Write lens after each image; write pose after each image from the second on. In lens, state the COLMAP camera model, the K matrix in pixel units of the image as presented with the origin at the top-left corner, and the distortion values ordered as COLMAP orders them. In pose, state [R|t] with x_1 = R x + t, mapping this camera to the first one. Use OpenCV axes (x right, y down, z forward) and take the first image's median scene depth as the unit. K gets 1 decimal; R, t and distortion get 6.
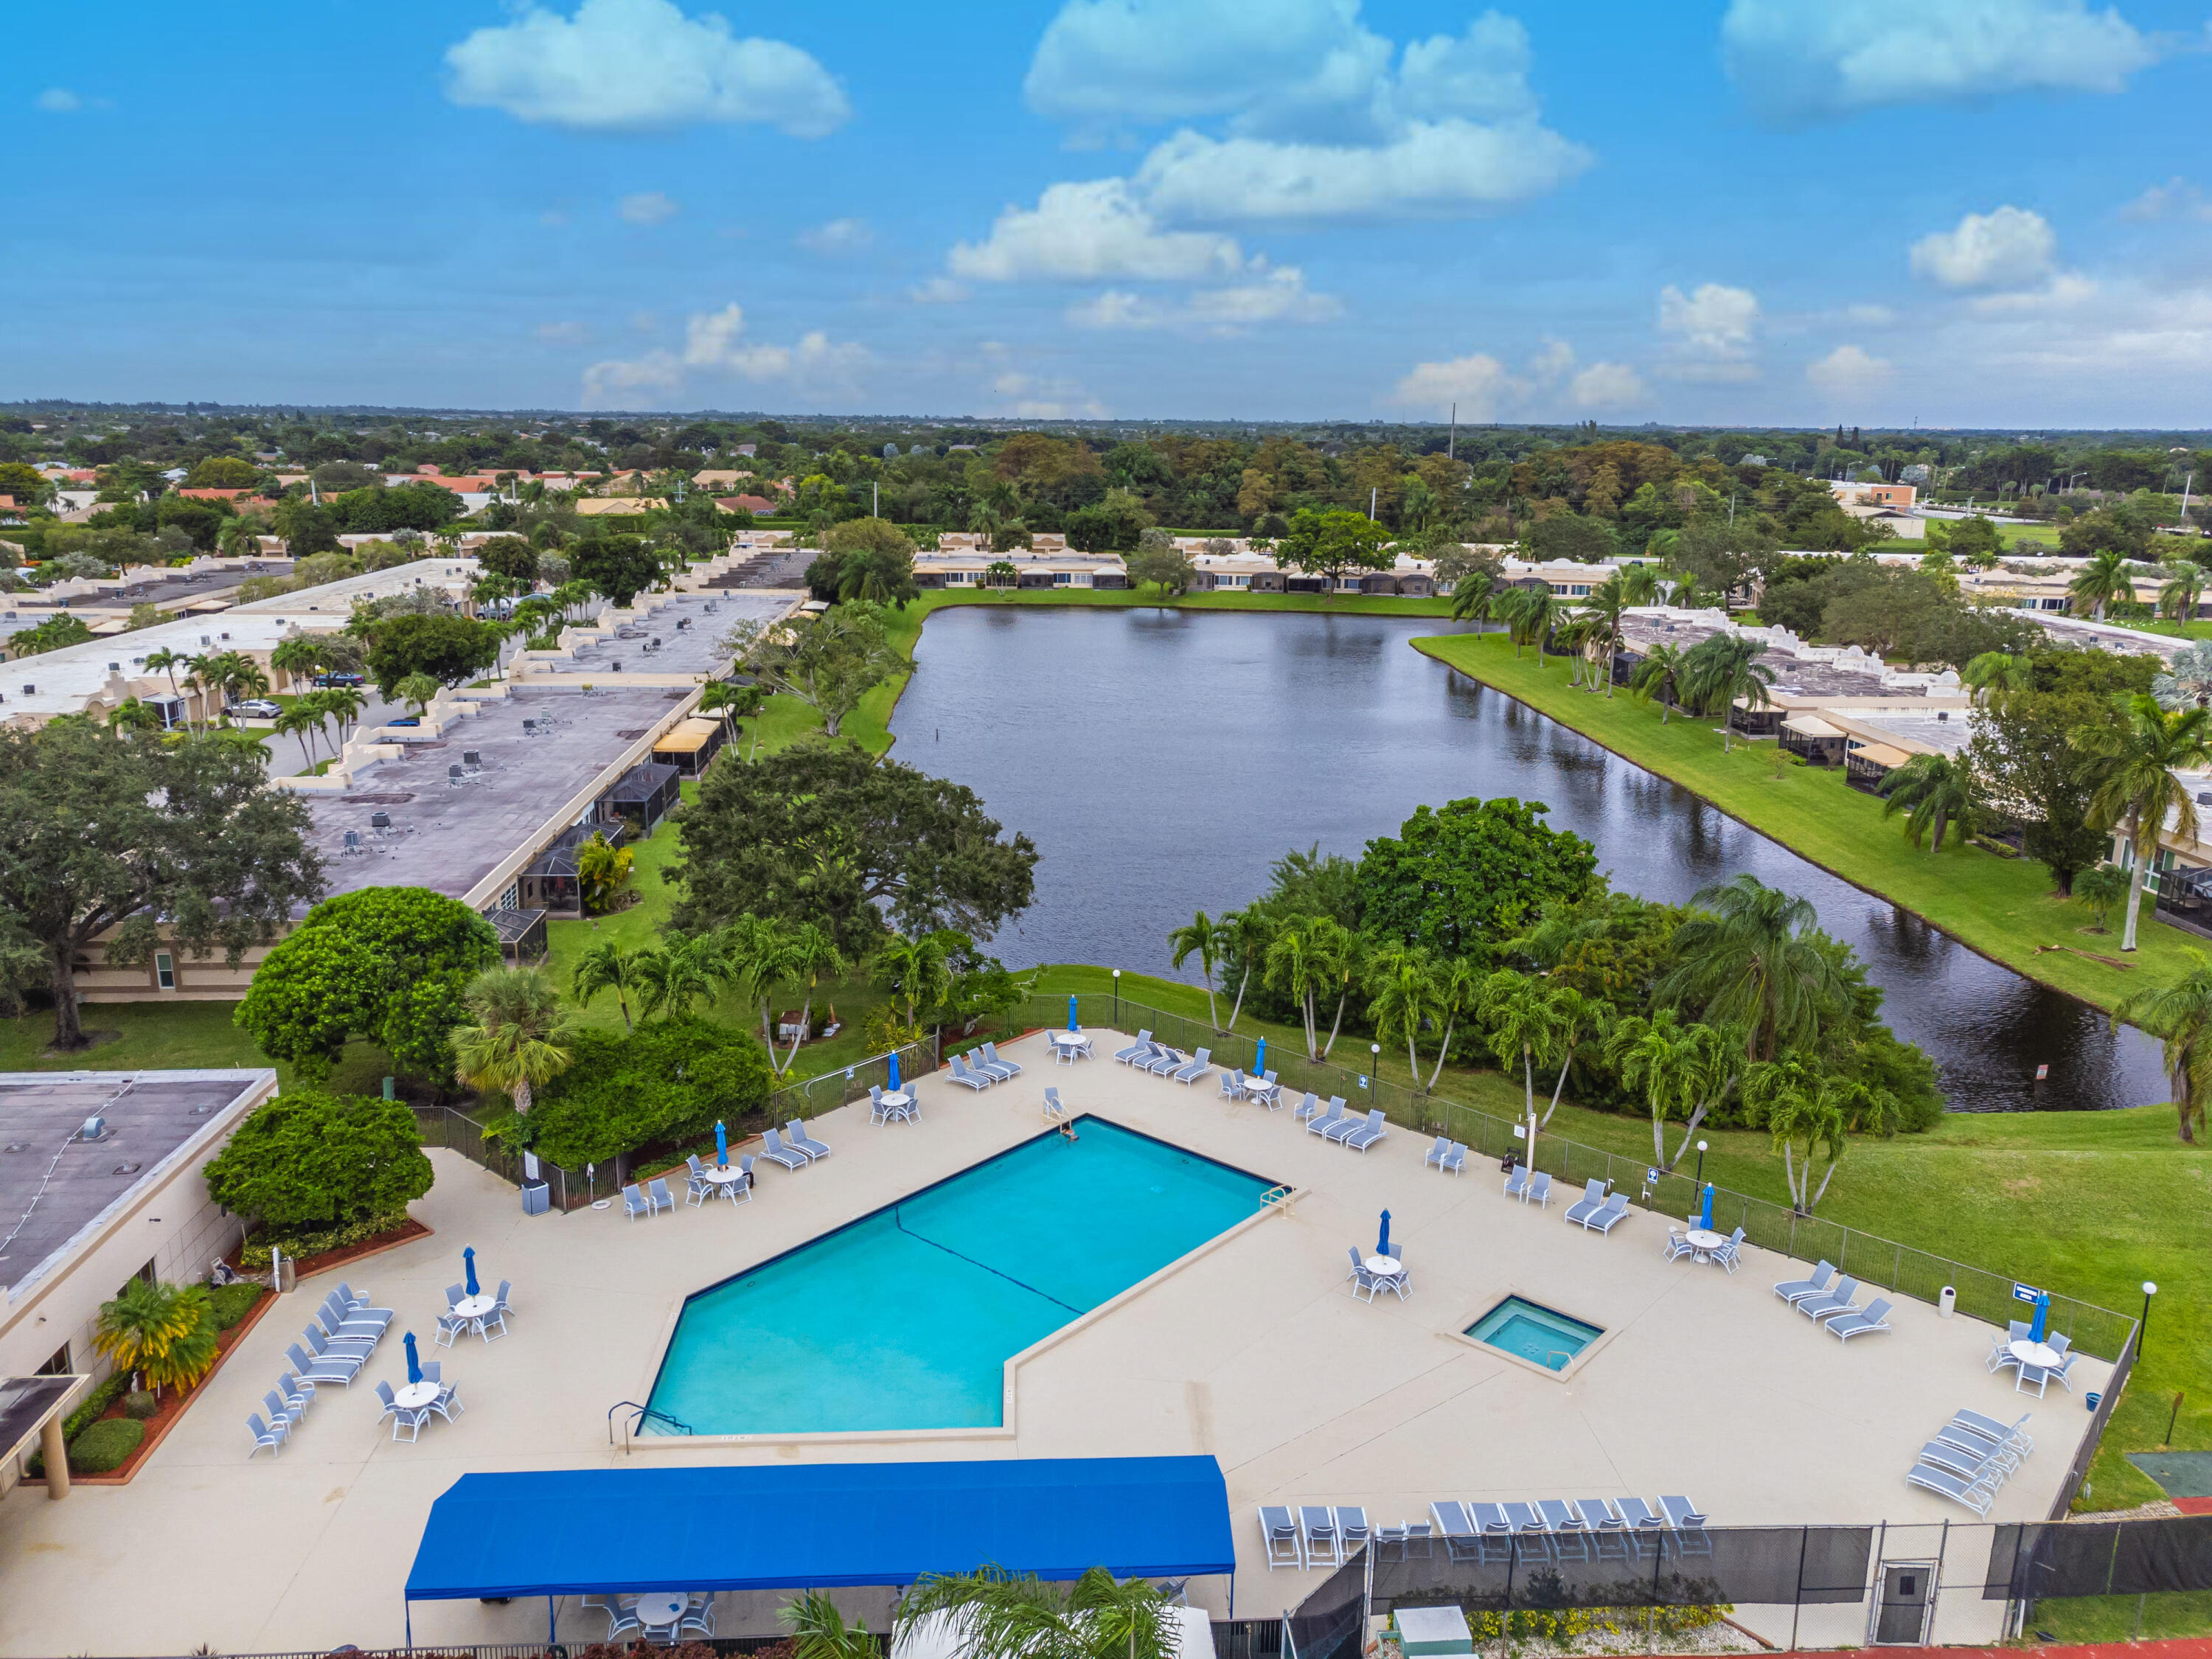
lens RADIAL K [[1679.3, 0, 1106.0], [0, 1679.3, 829.5], [0, 0, 1]] dist [0.029554, 0.001394]
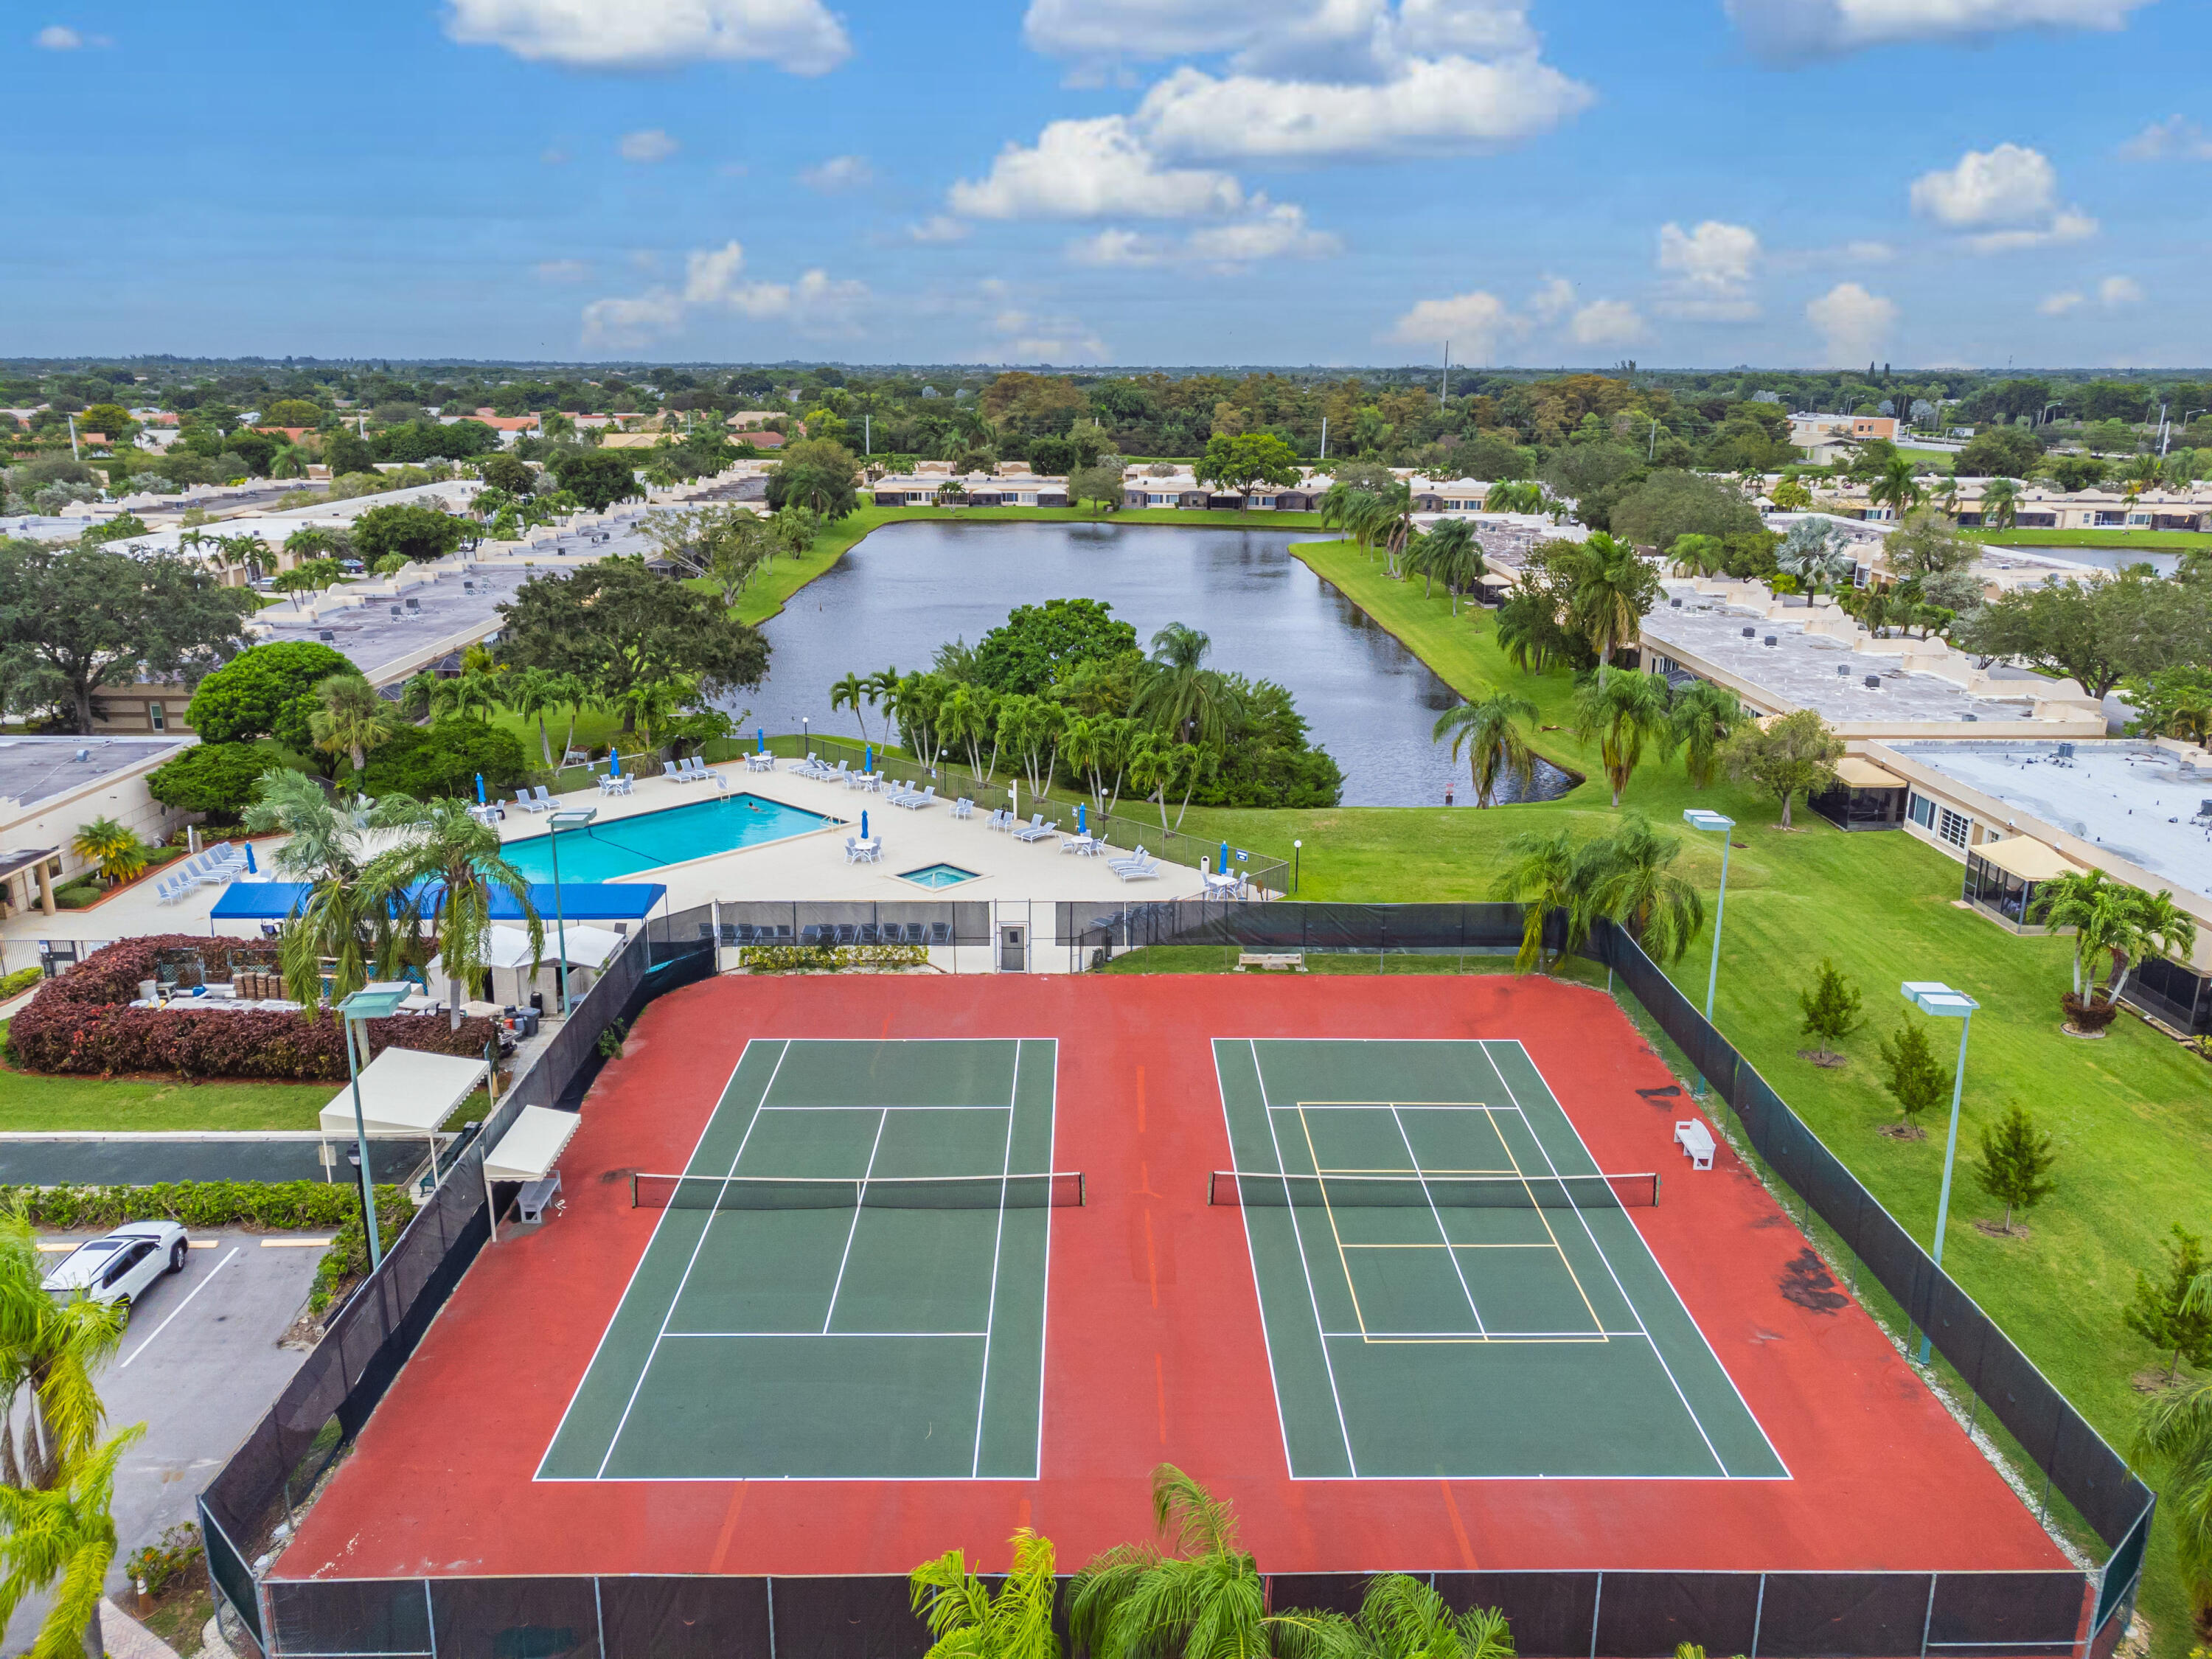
lens RADIAL K [[1679.3, 0, 1106.0], [0, 1679.3, 829.5], [0, 0, 1]] dist [0.029554, 0.001394]
pose [[0.998804, 0.005861, -0.048539, 0.092569], [-0.004464, 0.999574, 0.028836, 0.038248], [0.048687, -0.028585, 0.998405, -0.116153]]
